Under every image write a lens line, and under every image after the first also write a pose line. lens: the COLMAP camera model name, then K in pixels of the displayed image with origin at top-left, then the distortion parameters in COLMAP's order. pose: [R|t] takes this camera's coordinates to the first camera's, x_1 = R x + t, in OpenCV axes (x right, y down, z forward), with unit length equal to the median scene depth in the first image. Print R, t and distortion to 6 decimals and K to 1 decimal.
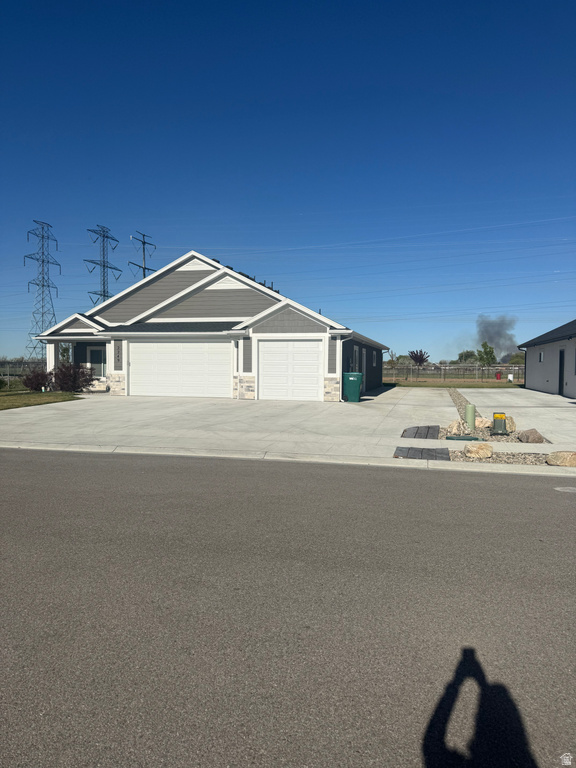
lens RADIAL K [[539.4, 0, 287.7], [0, 539.4, 388.9], [0, 0, 1]] dist [0.046376, -0.056255]
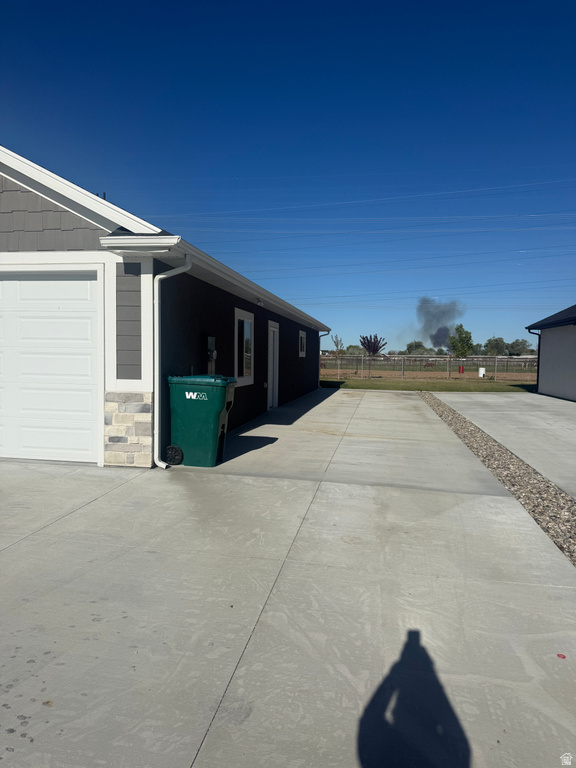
lens RADIAL K [[539.4, 0, 286.0], [0, 539.4, 388.4], [0, 0, 1]] dist [0.046376, -0.056255]
pose [[0.996228, 0.003035, 0.086721, 0.114279], [-0.004666, 0.999816, 0.018611, -0.023221], [-0.086649, -0.018946, 0.996059, 0.519562]]
